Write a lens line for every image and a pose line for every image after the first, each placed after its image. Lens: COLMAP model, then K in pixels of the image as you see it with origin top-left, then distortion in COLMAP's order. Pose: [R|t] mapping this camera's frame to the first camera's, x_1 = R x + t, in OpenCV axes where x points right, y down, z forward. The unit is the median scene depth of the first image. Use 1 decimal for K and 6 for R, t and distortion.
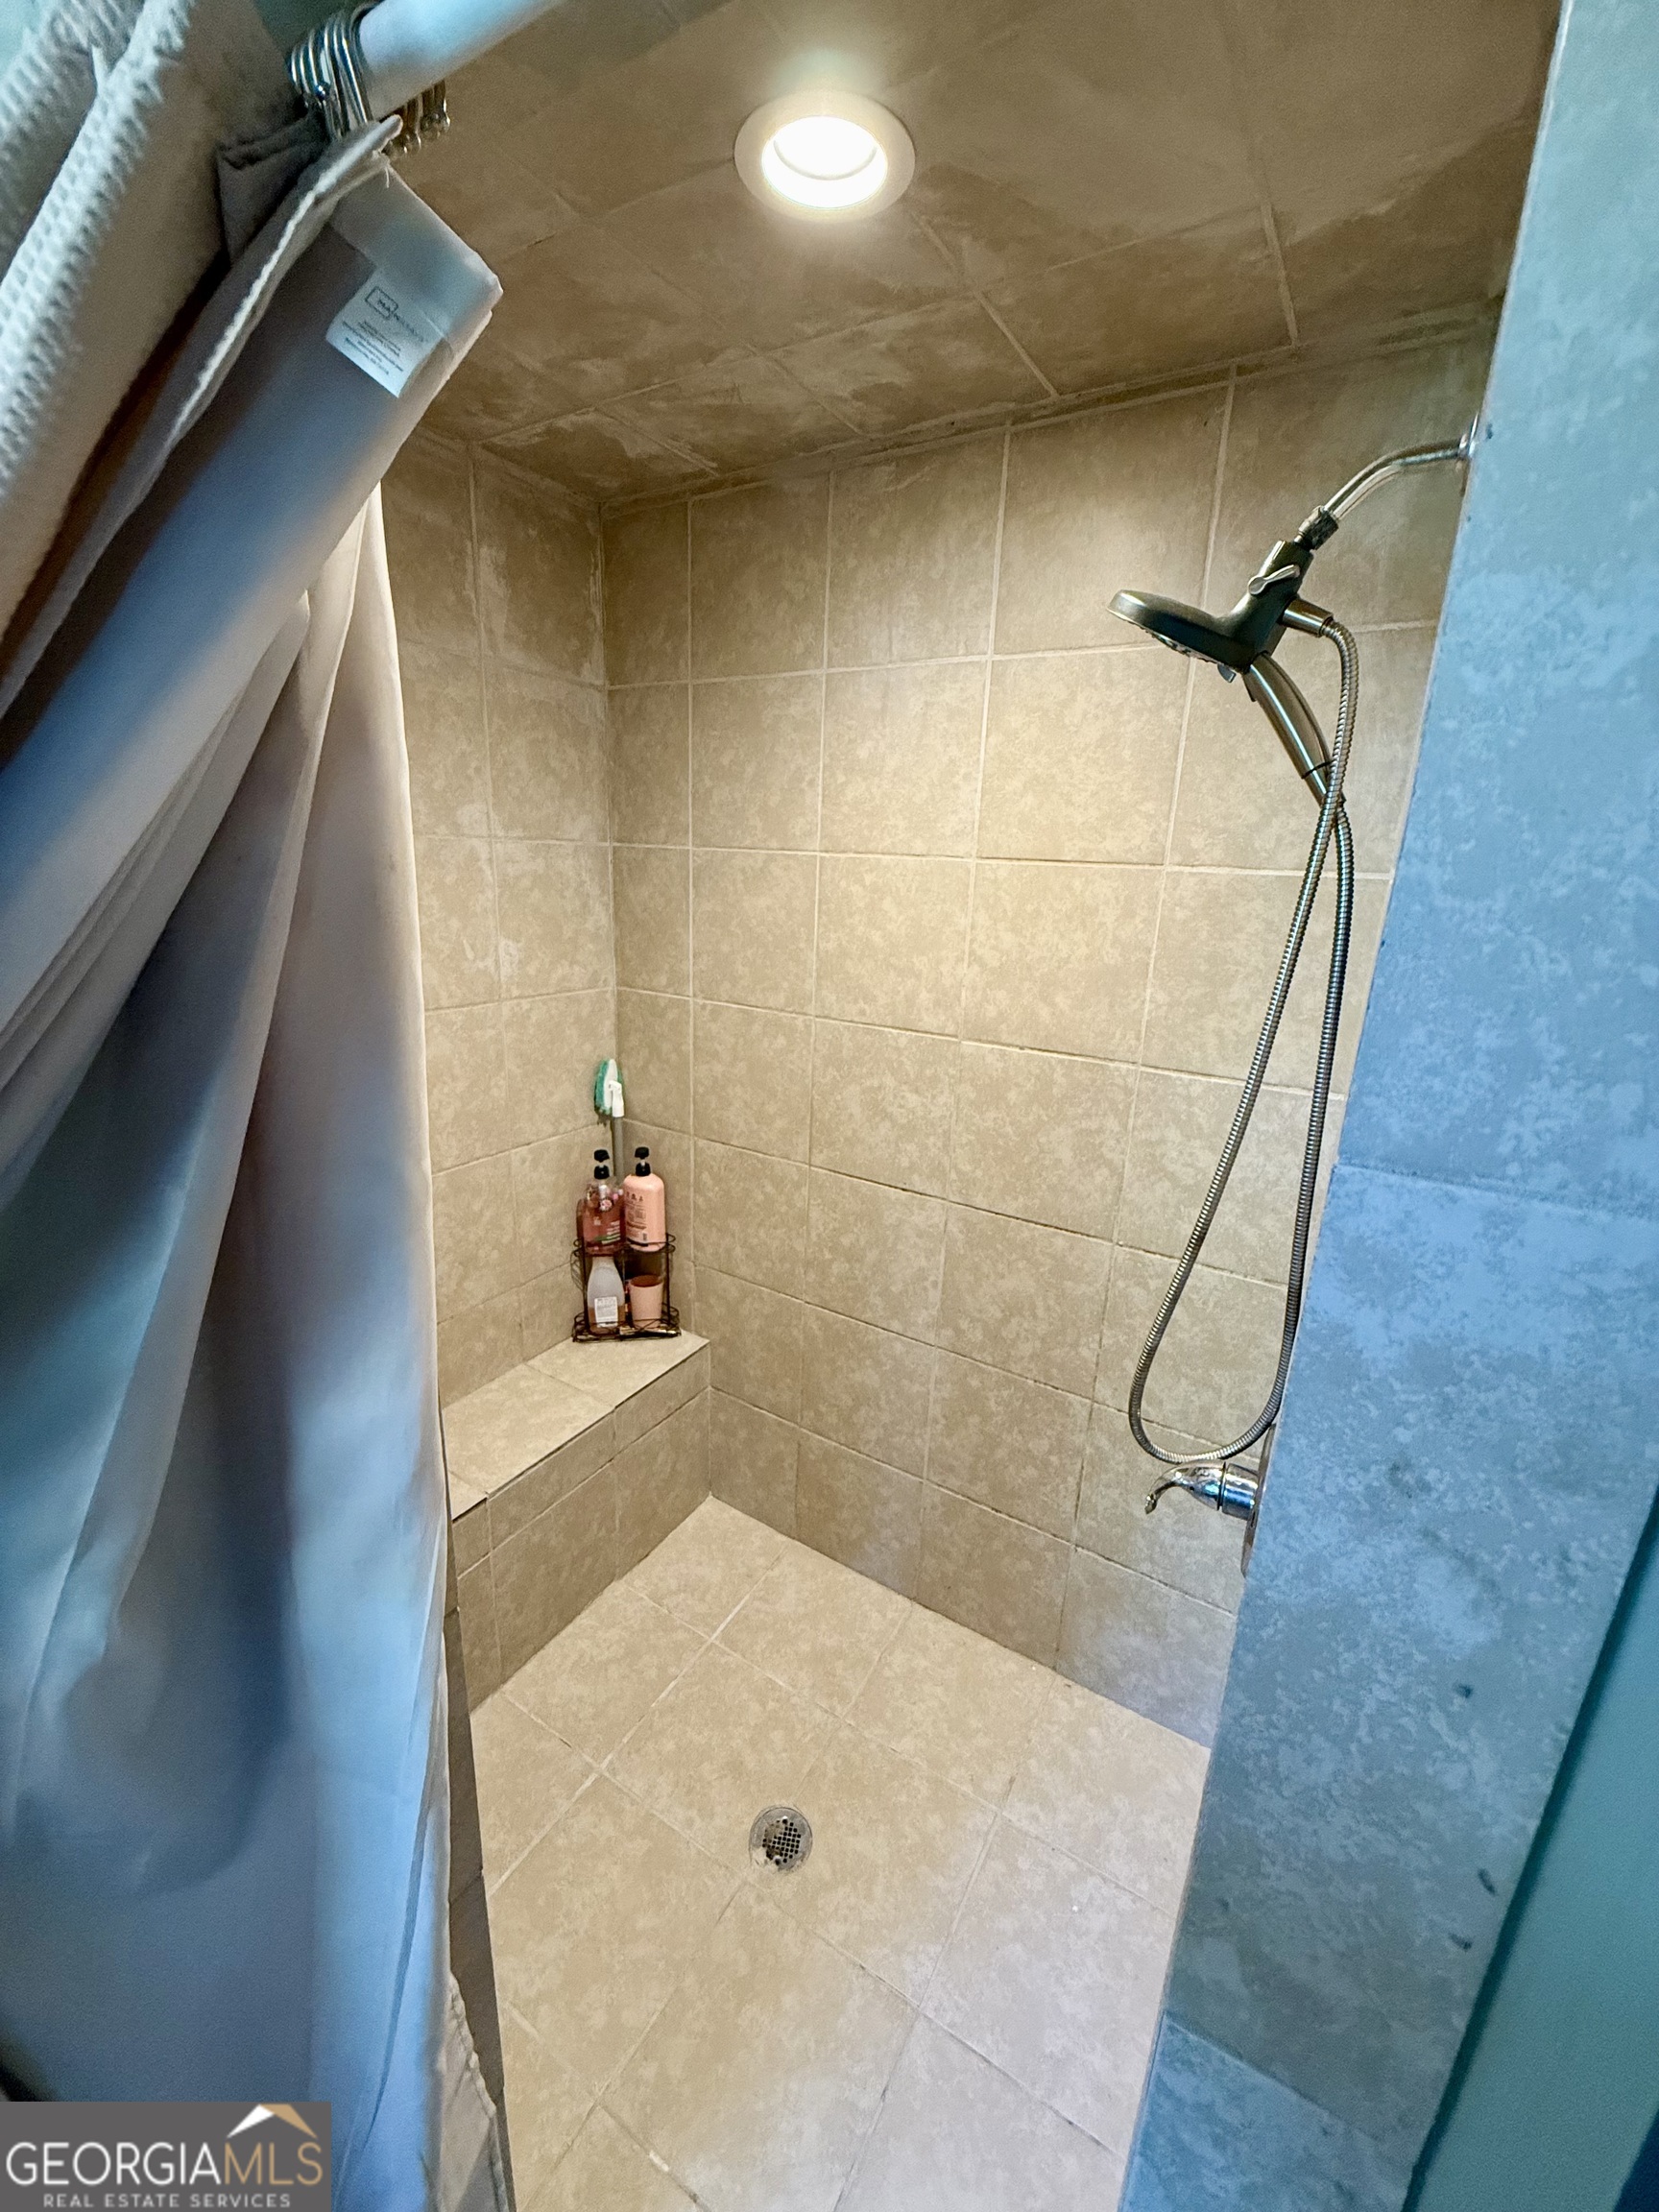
lens RADIAL K [[881.9, 0, 830.3], [0, 881.9, 1101.3], [0, 0, 1]] dist [0.001686, -0.000041]
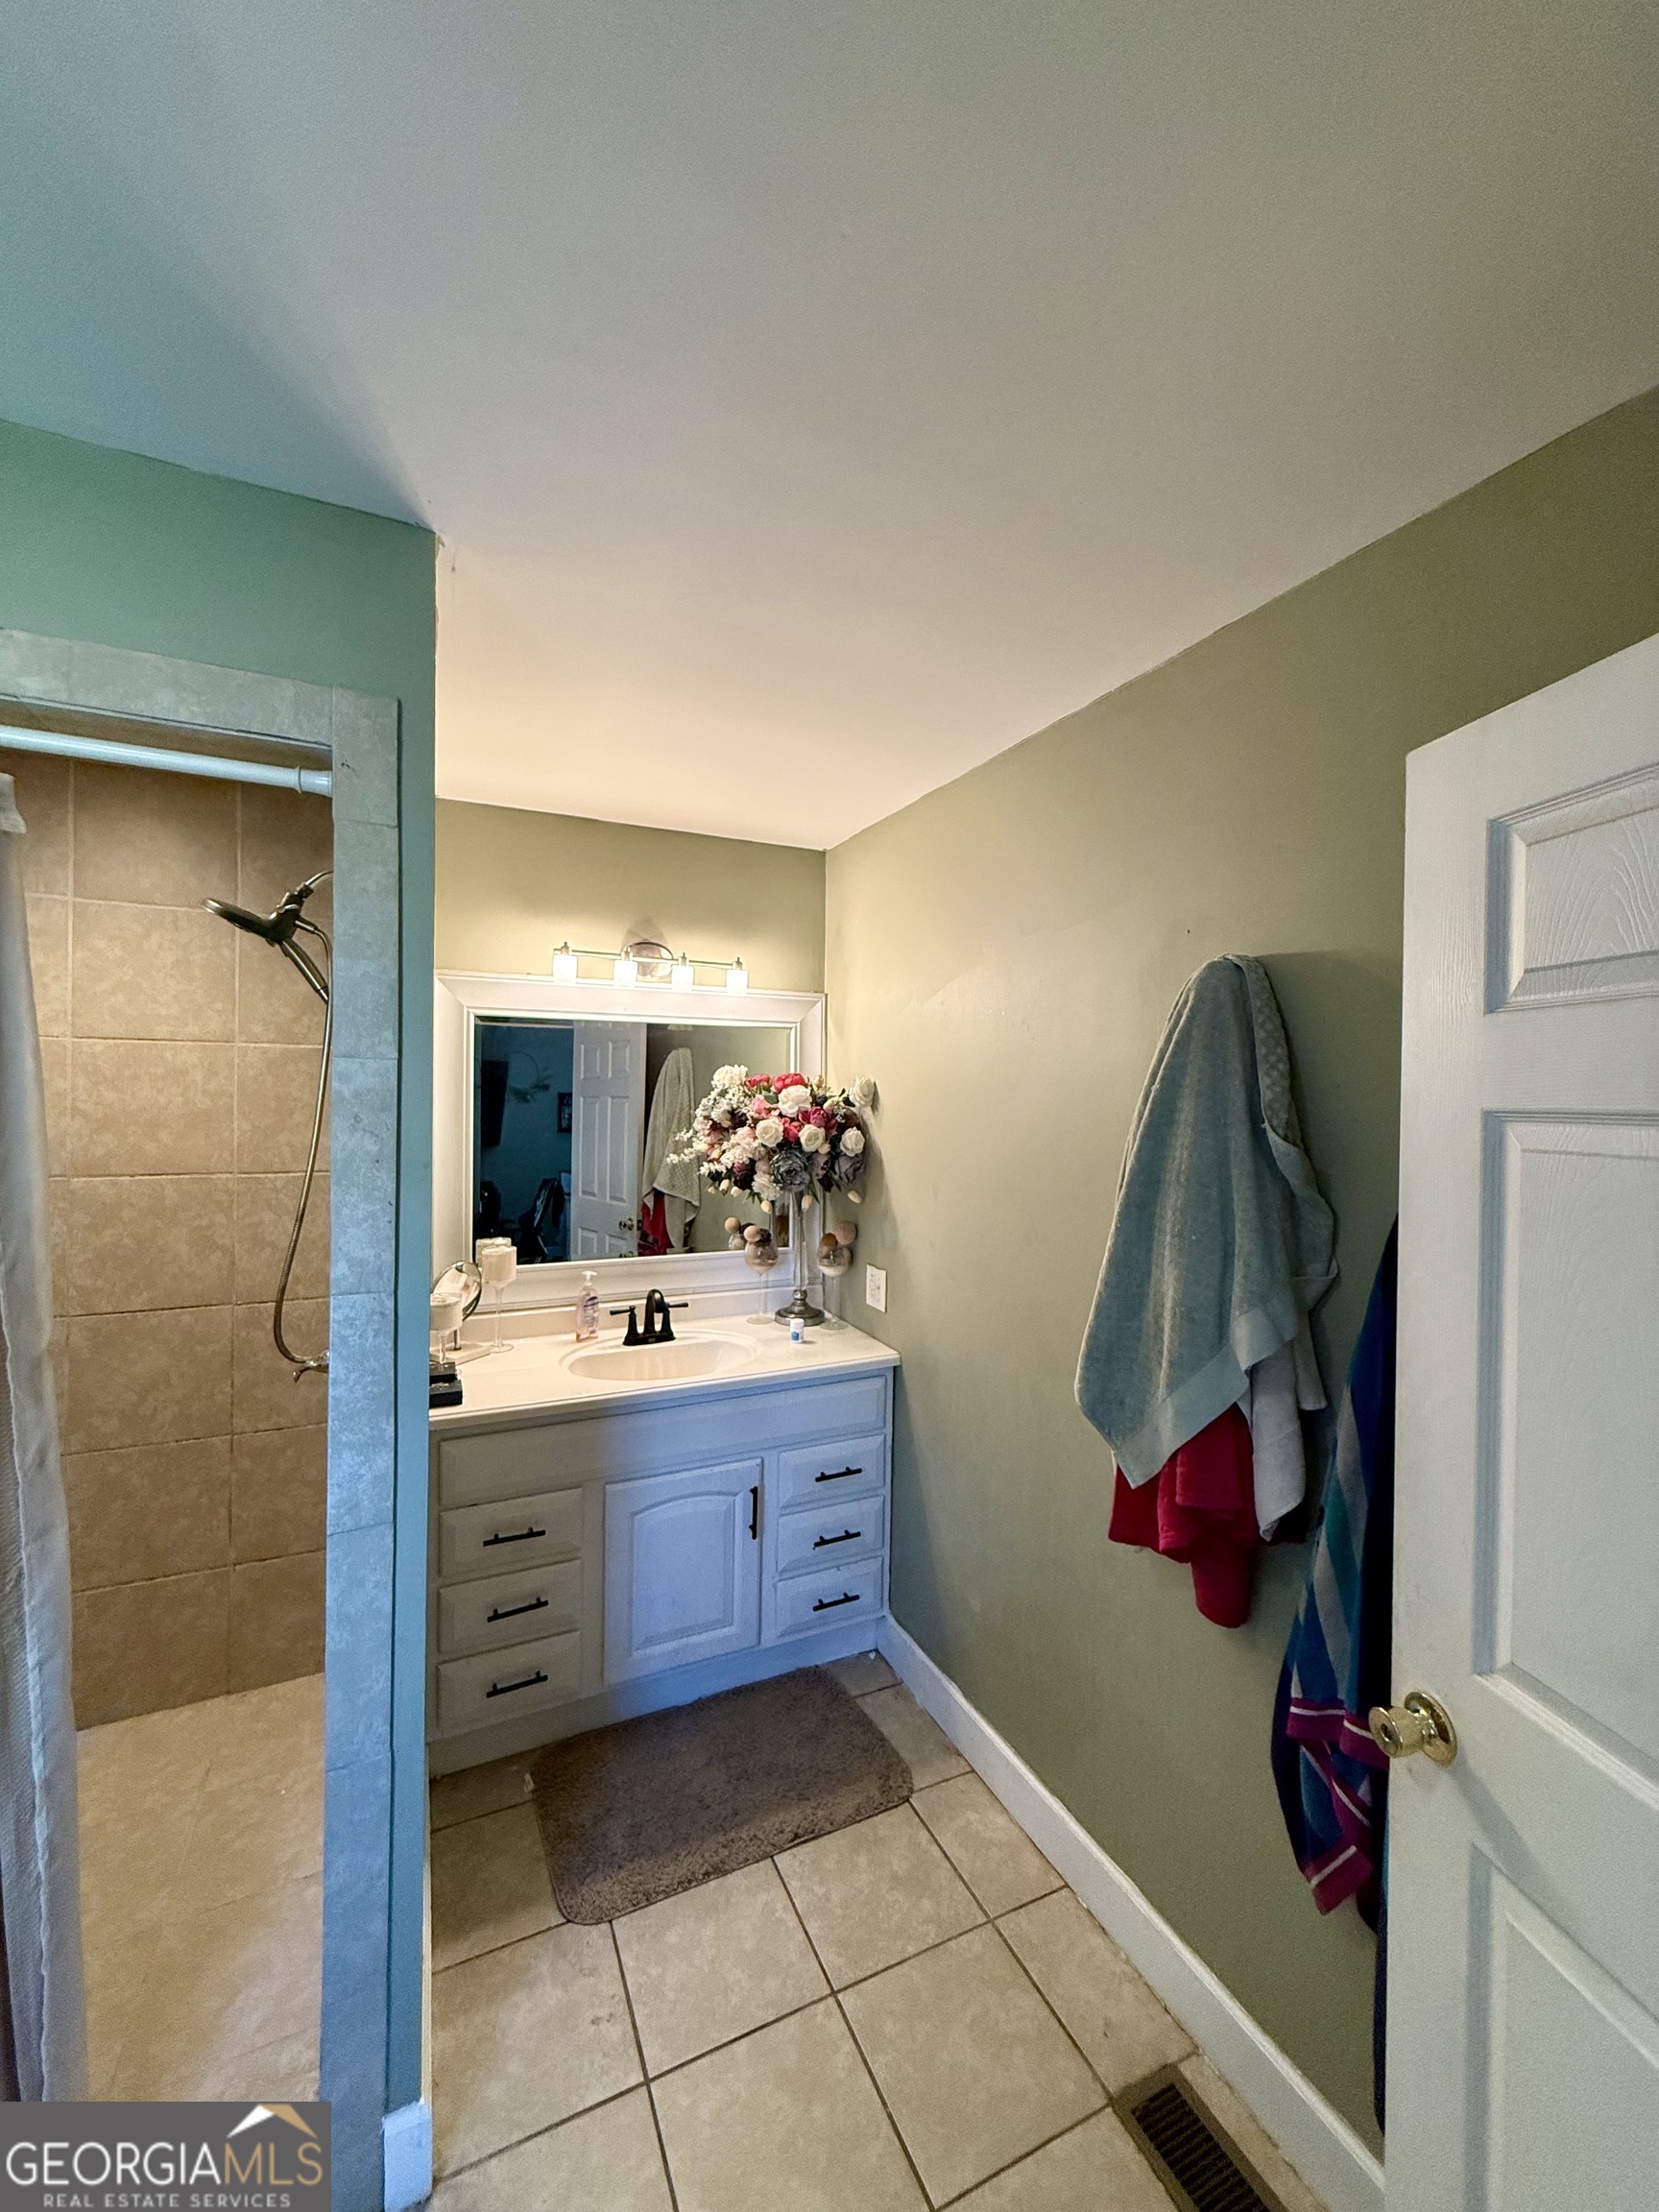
lens RADIAL K [[881.9, 0, 829.2], [0, 881.9, 1102.6], [0, 0, 1]] dist [0.001686, -0.000041]
pose [[0.550854, -0.035554, 0.833844, -0.327165], [0.233603, 0.965726, -0.113146, 0.241909], [-0.801243, 0.257115, 0.540279, -0.619317]]
